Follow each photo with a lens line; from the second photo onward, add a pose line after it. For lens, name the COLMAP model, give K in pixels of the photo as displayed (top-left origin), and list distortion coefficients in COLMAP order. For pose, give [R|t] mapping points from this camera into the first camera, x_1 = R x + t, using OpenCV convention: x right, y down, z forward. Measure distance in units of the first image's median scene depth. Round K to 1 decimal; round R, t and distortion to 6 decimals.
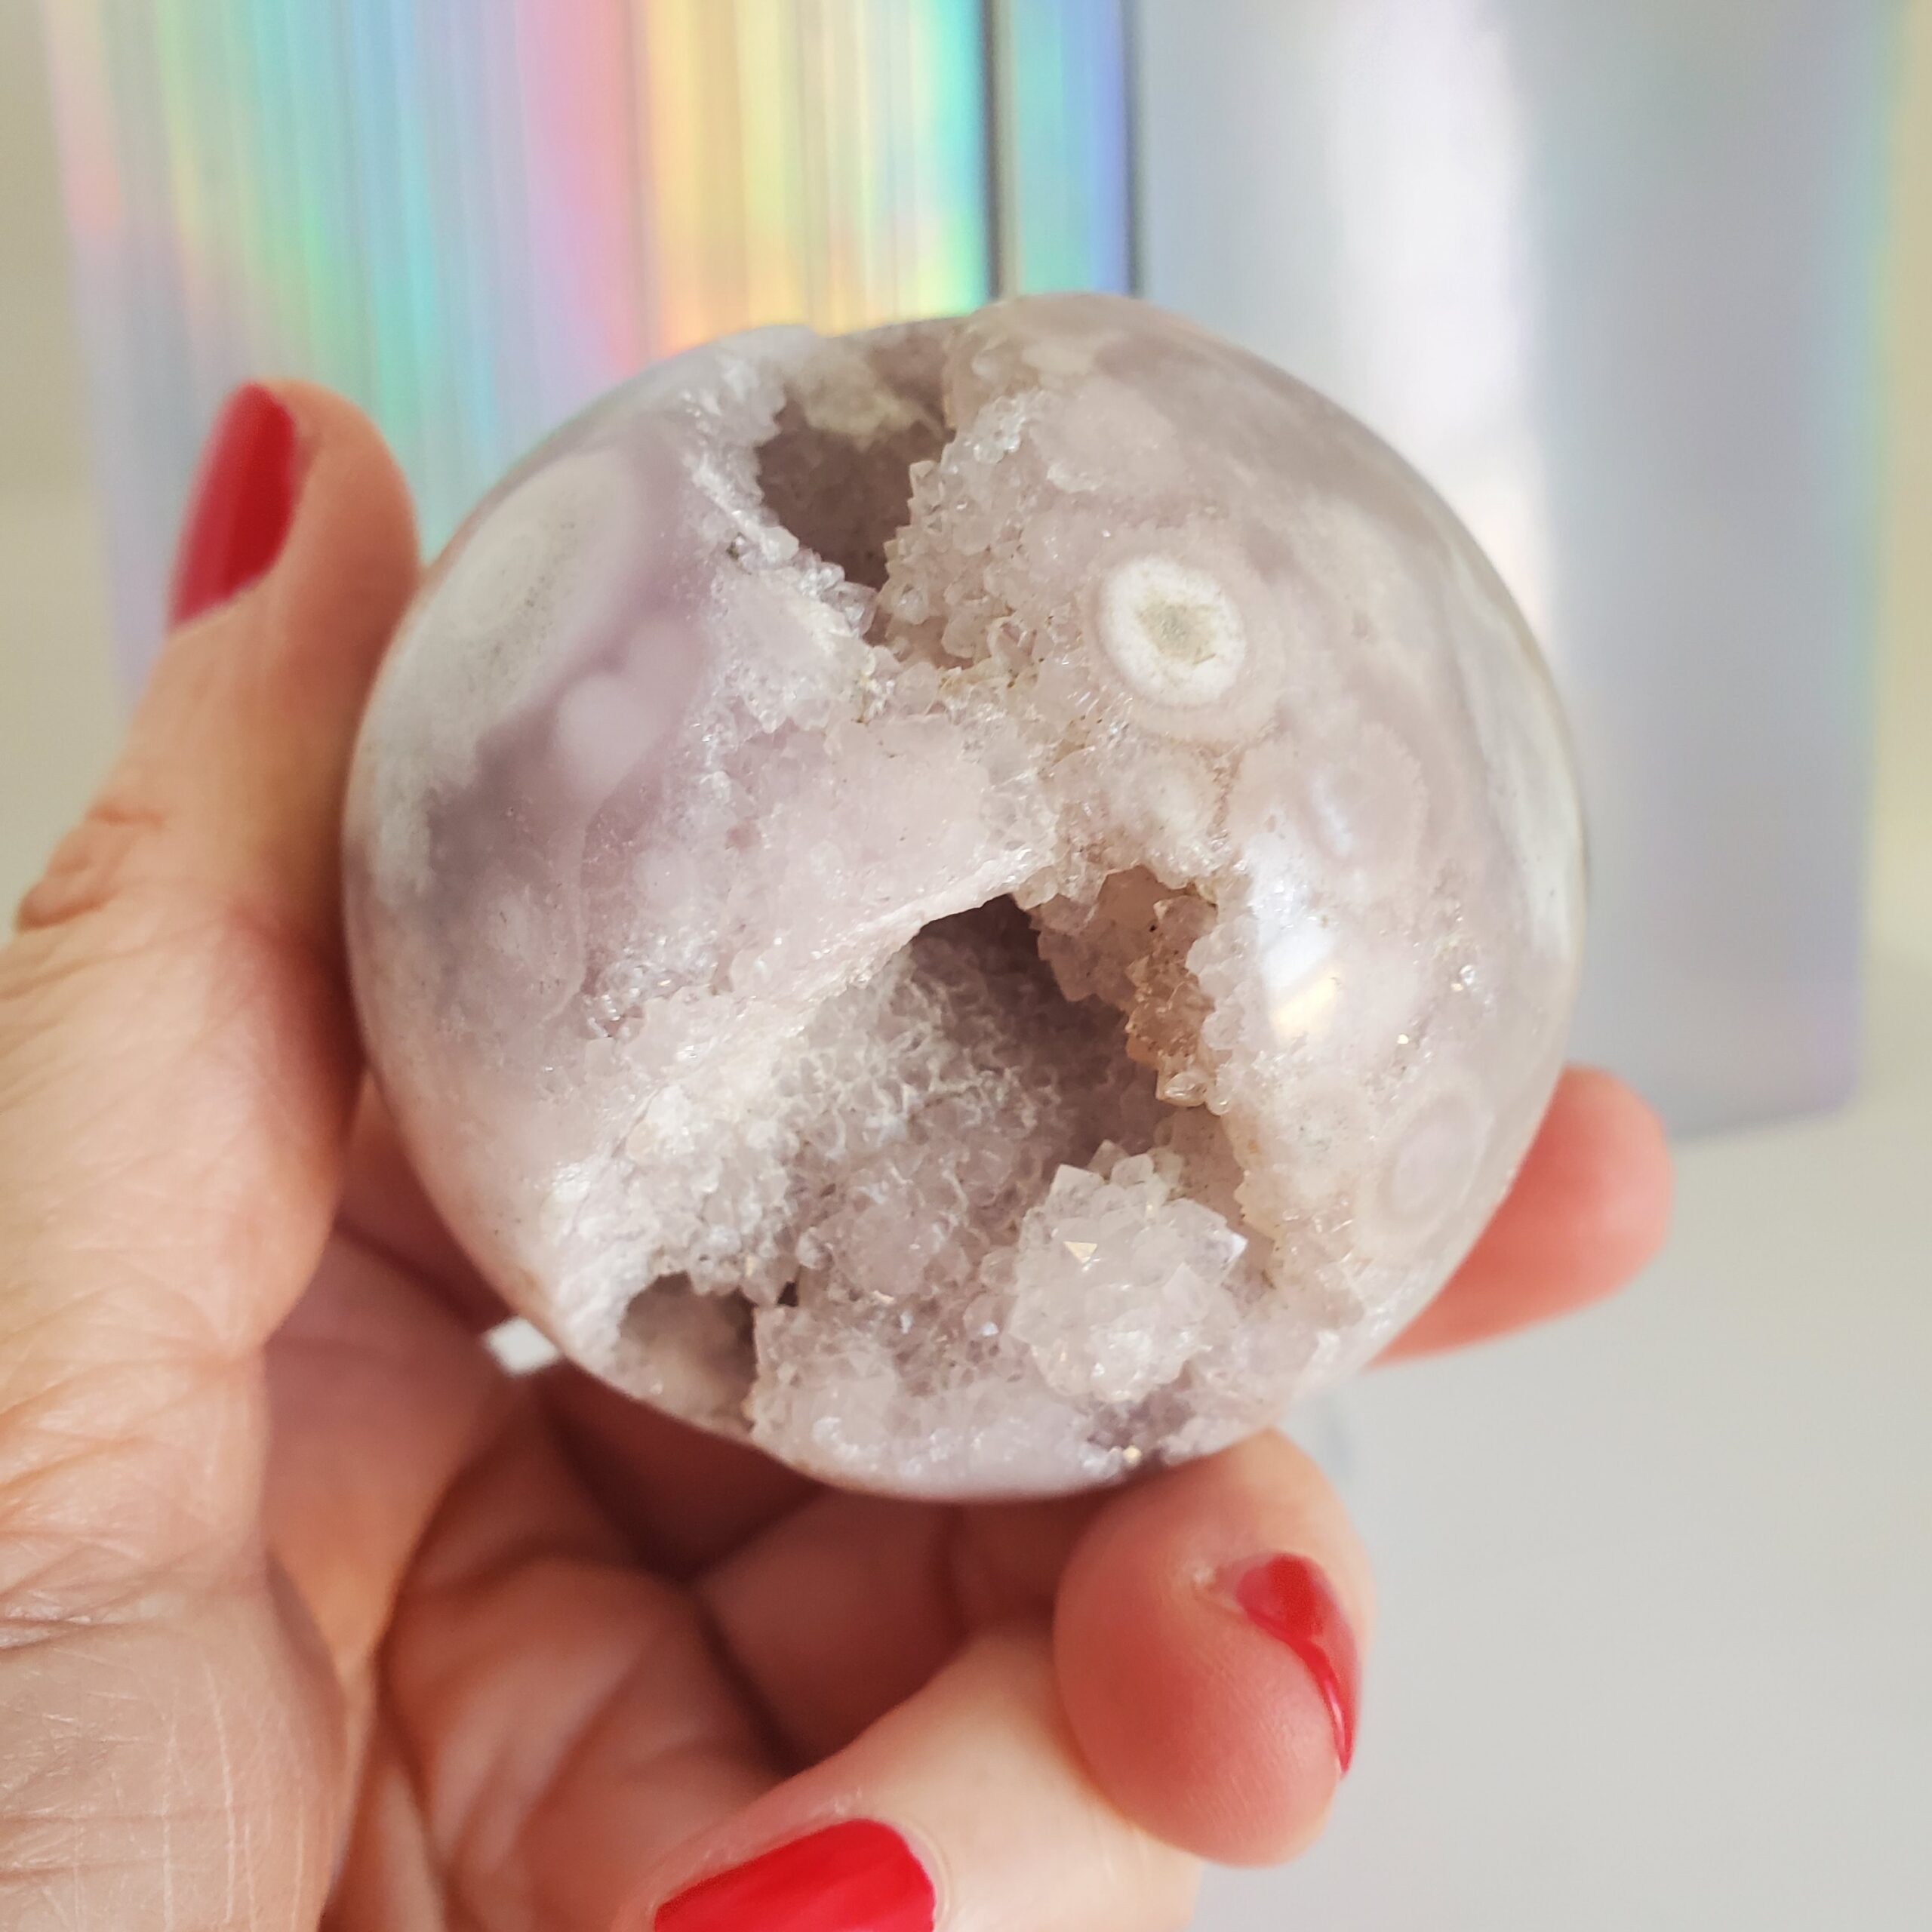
lens RADIAL K [[2060.2, 0, 966.0], [0, 2060.2, 966.0], [0, 0, 1]] dist [0.144713, -0.015294]
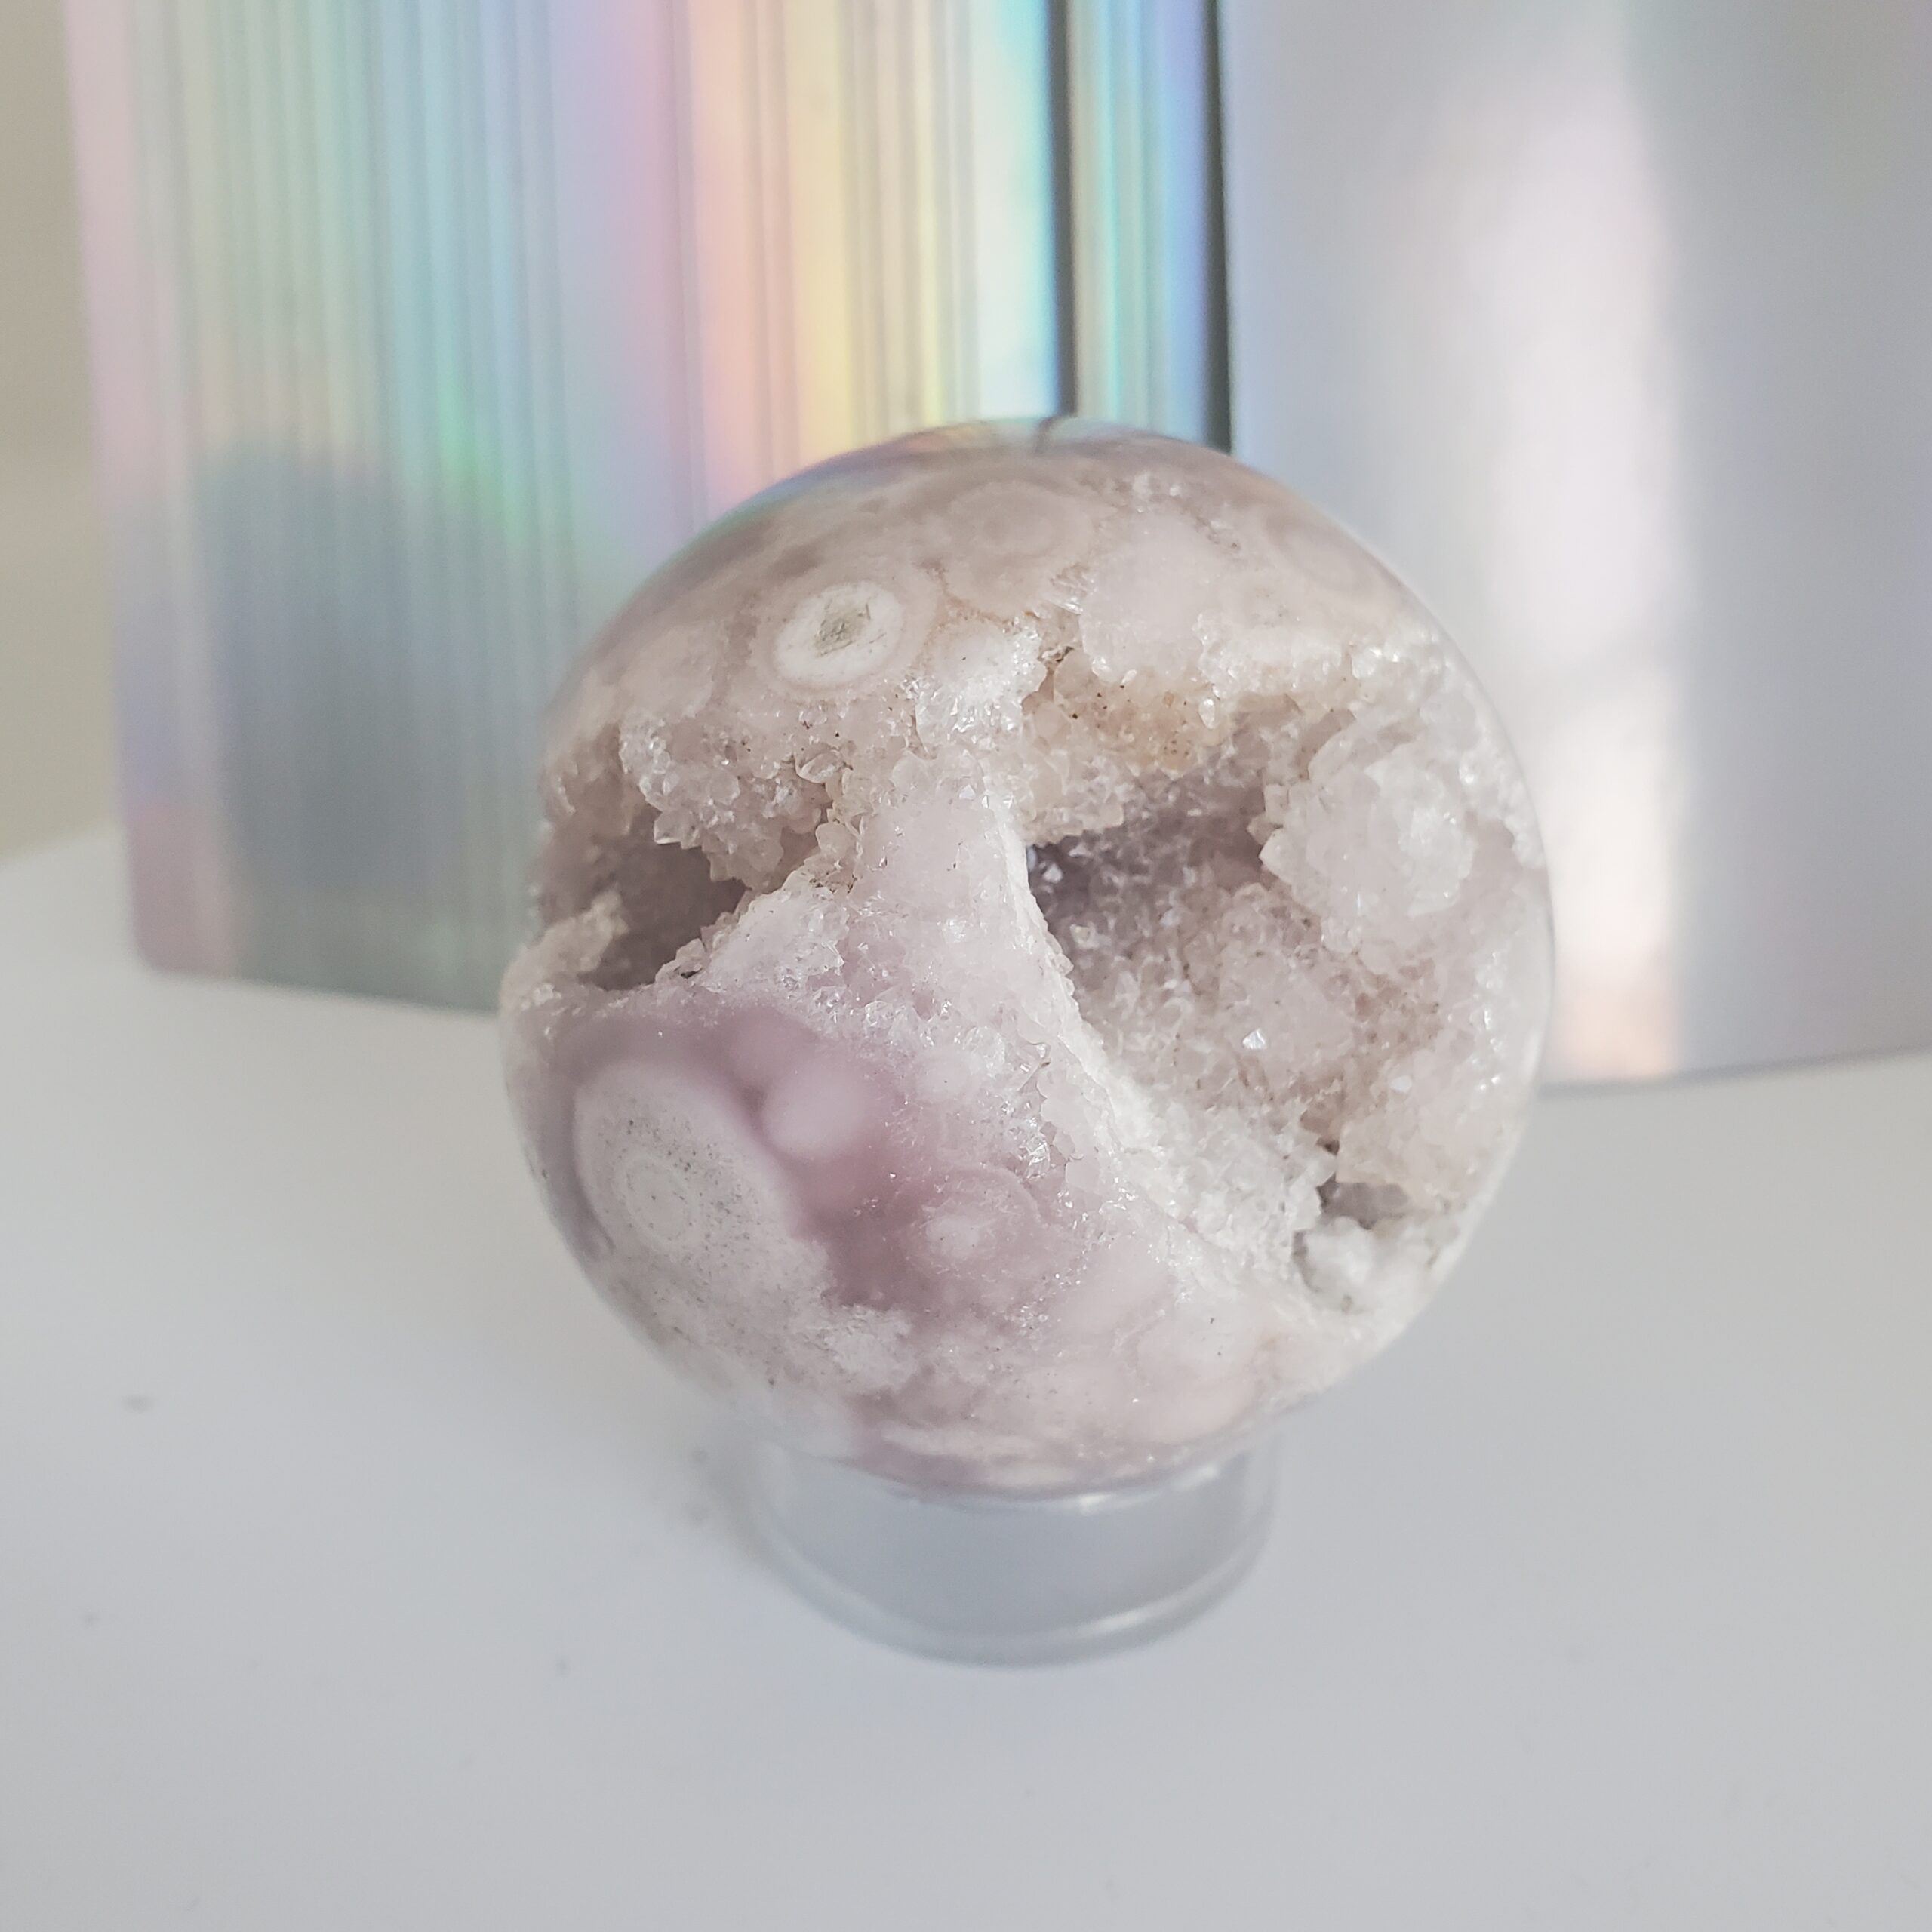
lens RADIAL K [[2060.2, 0, 966.0], [0, 2060.2, 966.0], [0, 0, 1]] dist [0.144713, -0.015294]
pose [[0.221787, -0.960400, 0.168650, -0.271825], [0.973013, 0.206681, -0.102612, 0.075145], [0.063692, 0.186857, 0.980320, -0.154049]]
